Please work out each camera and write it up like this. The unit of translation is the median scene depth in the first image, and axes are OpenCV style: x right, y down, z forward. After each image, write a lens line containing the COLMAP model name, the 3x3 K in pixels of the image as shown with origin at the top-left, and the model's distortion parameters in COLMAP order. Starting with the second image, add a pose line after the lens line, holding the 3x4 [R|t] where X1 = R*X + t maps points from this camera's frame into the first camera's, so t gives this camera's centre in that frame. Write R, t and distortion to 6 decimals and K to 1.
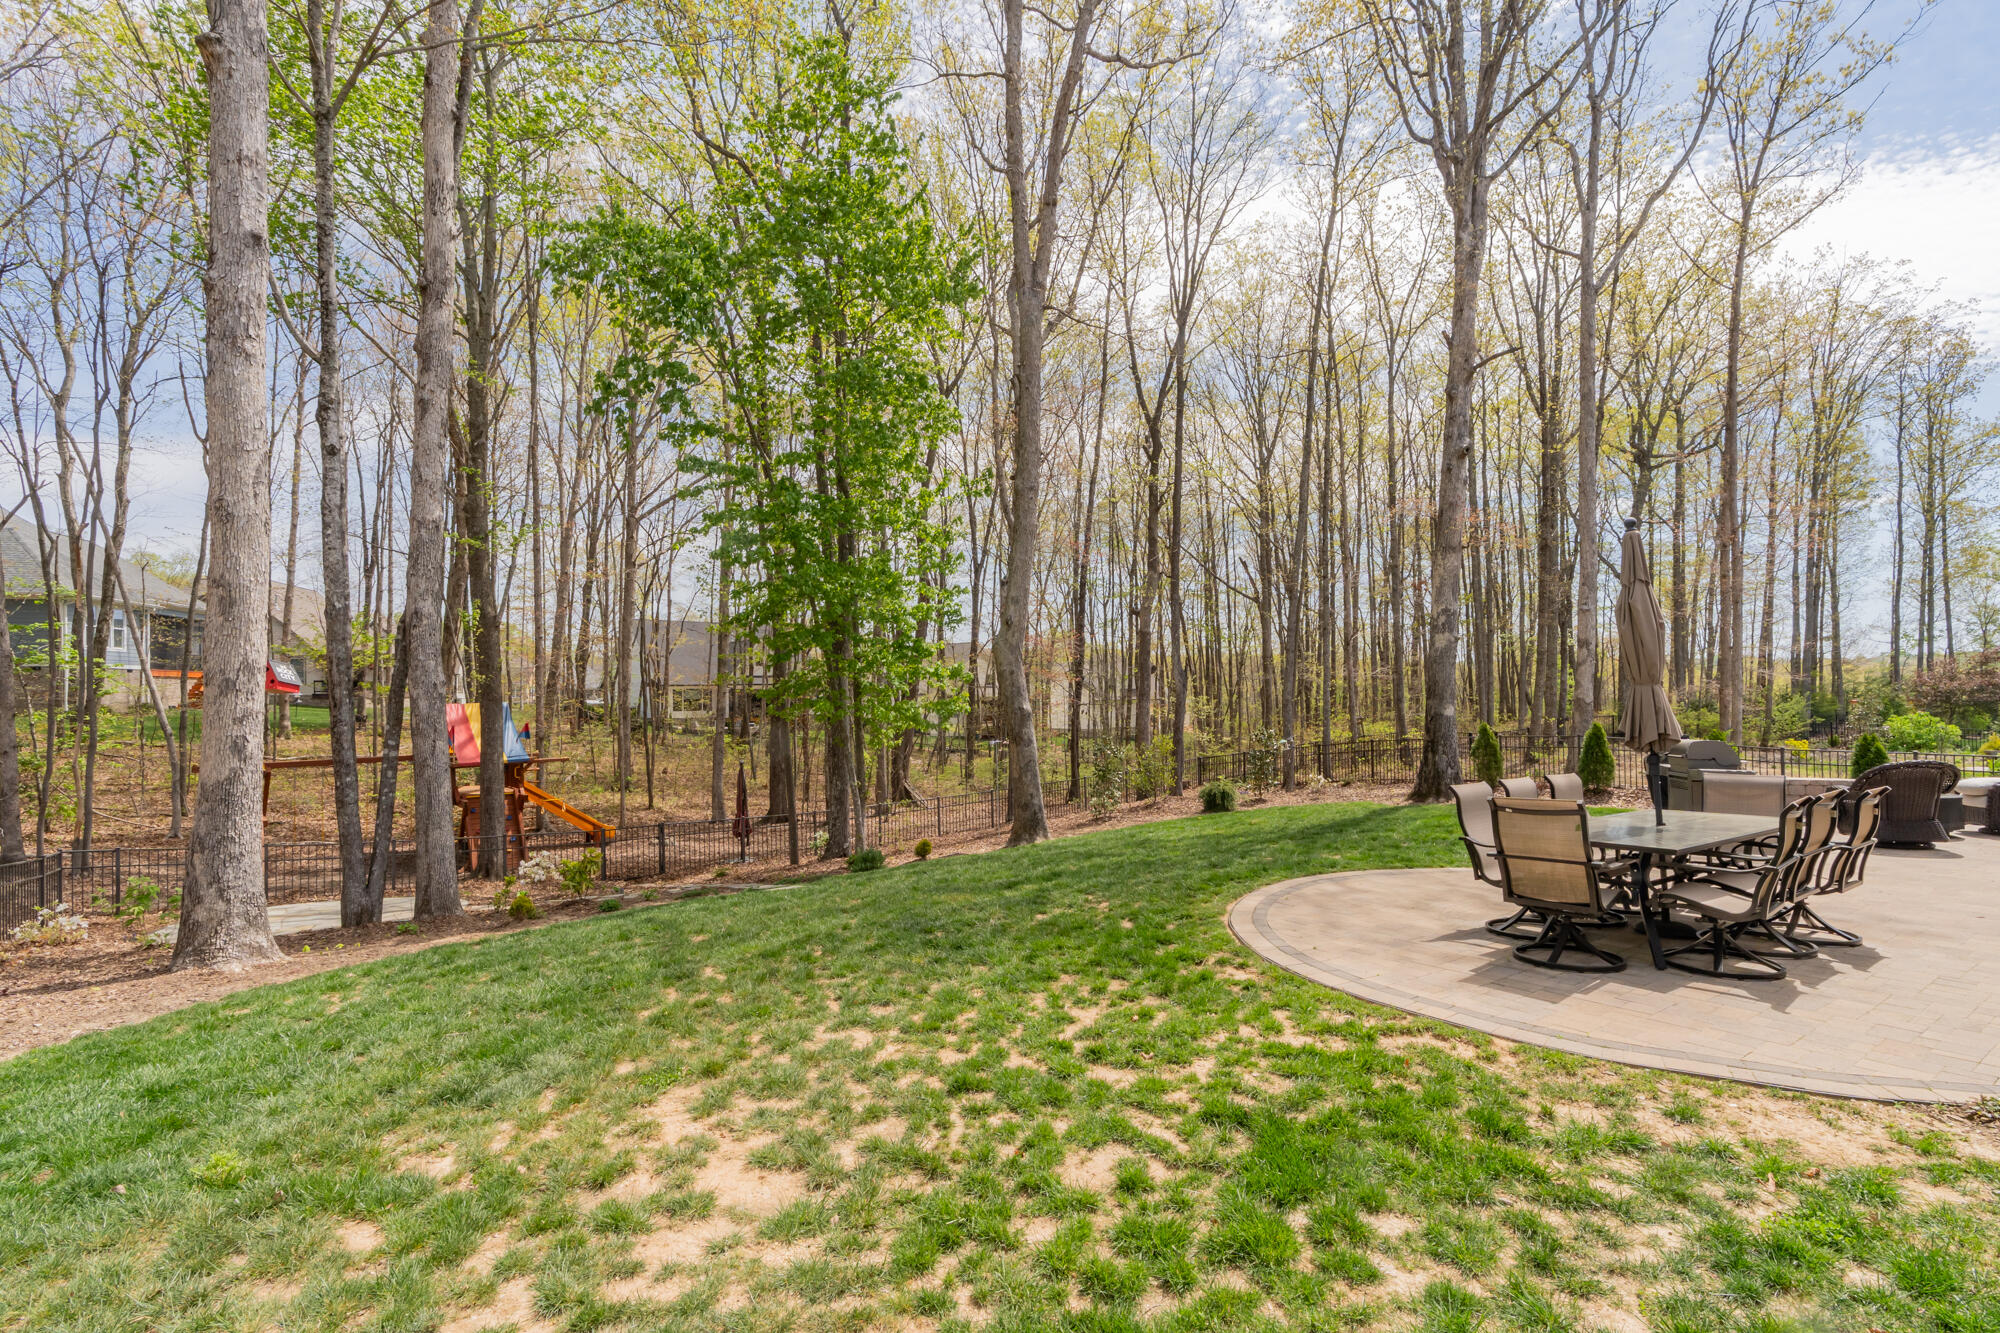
lens RADIAL K [[888.5, 0, 997.2], [0, 888.5, 679.2], [0, 0, 1]] dist [-0.001747, -0.000413]
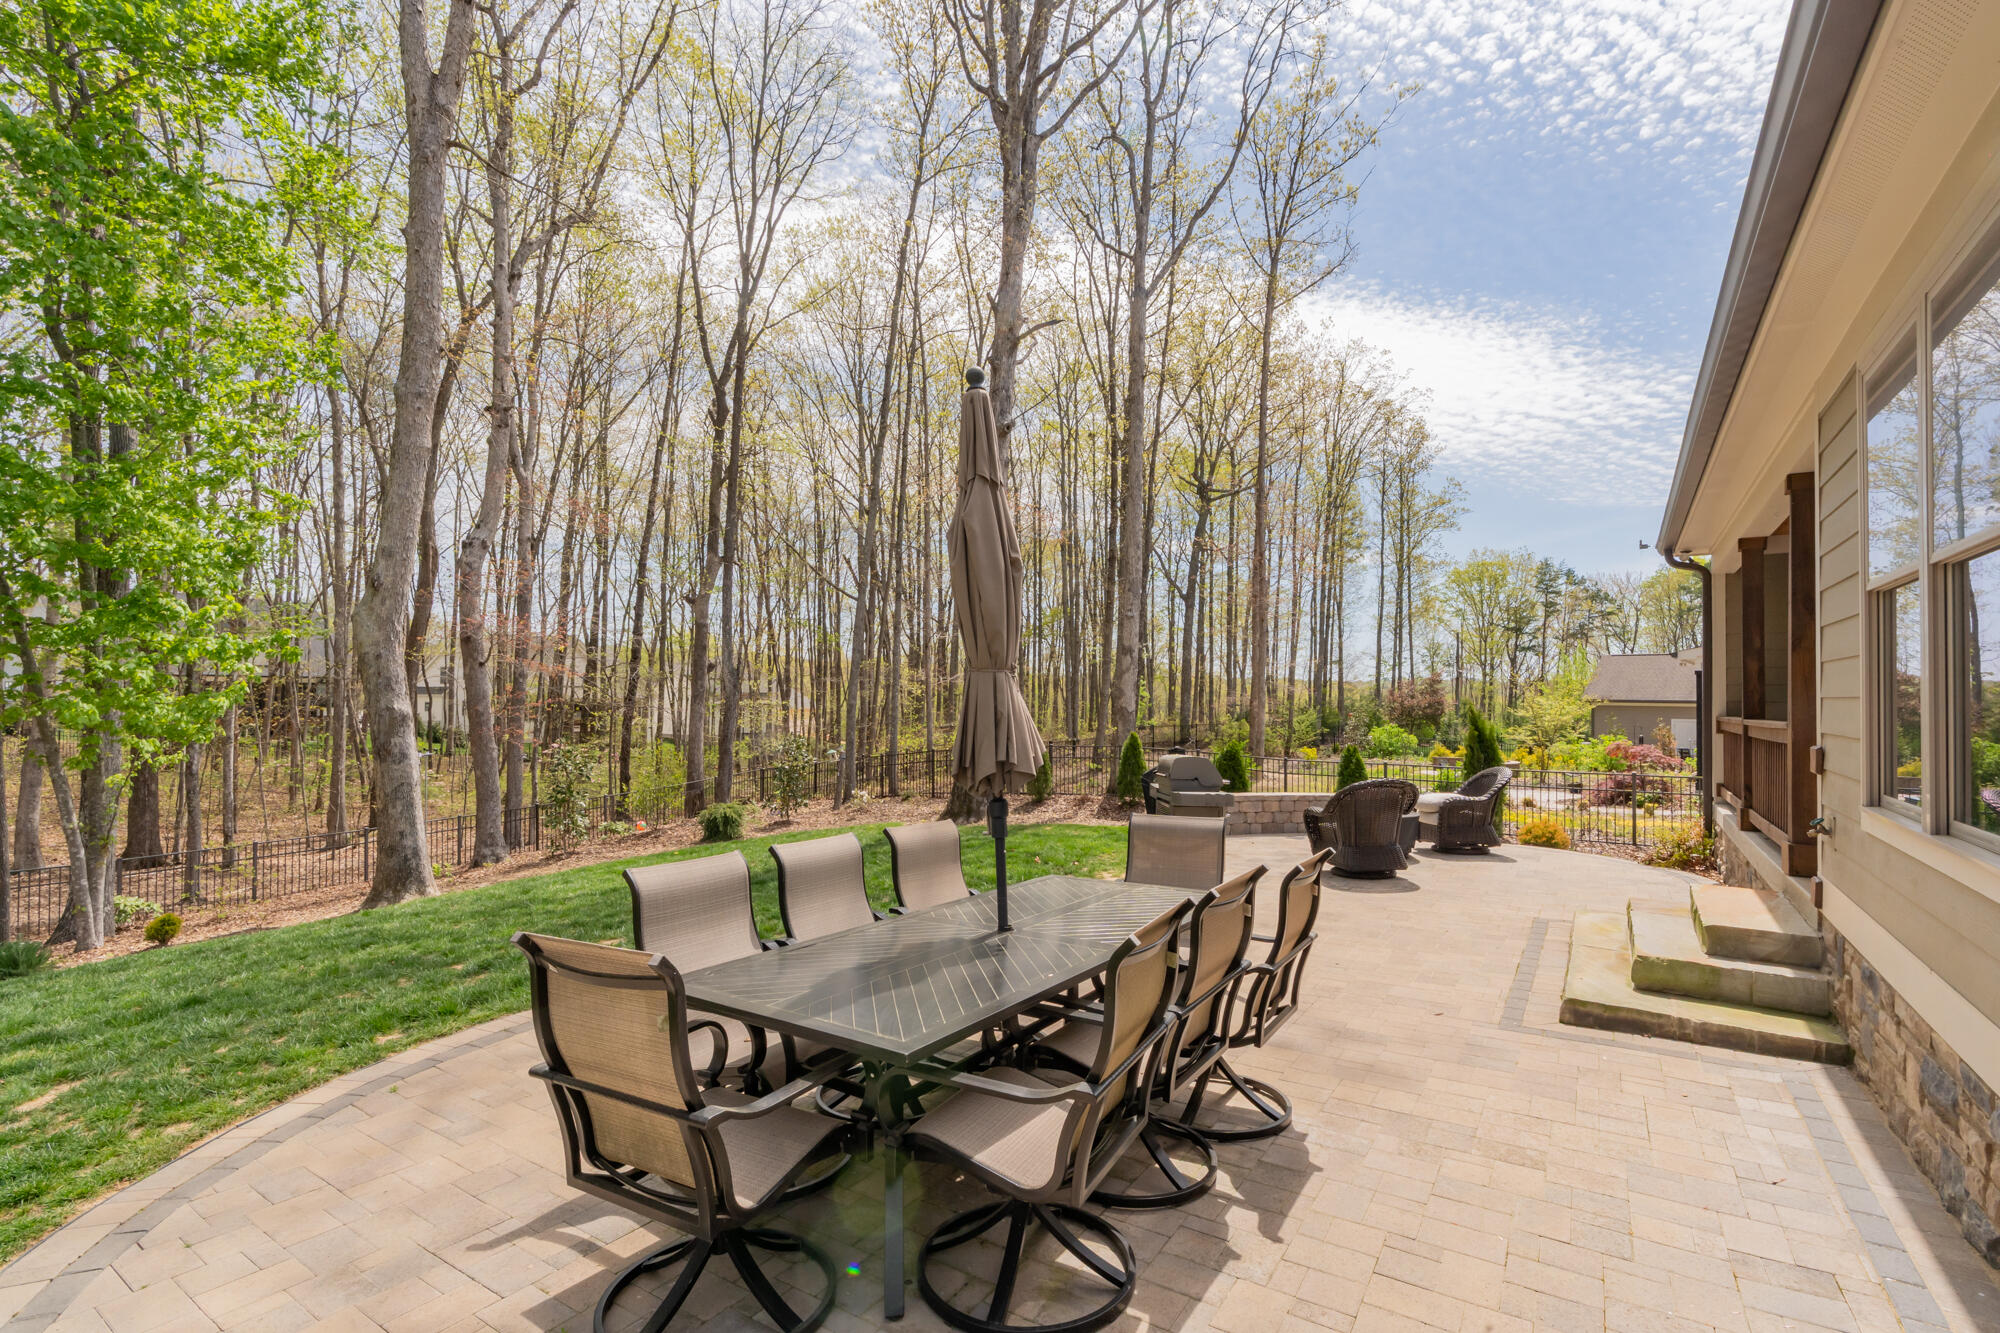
lens RADIAL K [[914.0, 0, 1003.6], [0, 914.0, 649.9], [0, 0, 1]] dist [-0.008700, -0.000207]
pose [[0.920142, 0.041066, 0.389425, 0.076697], [-0.026902, 0.998766, -0.041758, 0.002432], [-0.390659, 0.027947, 0.920111, 0.070933]]
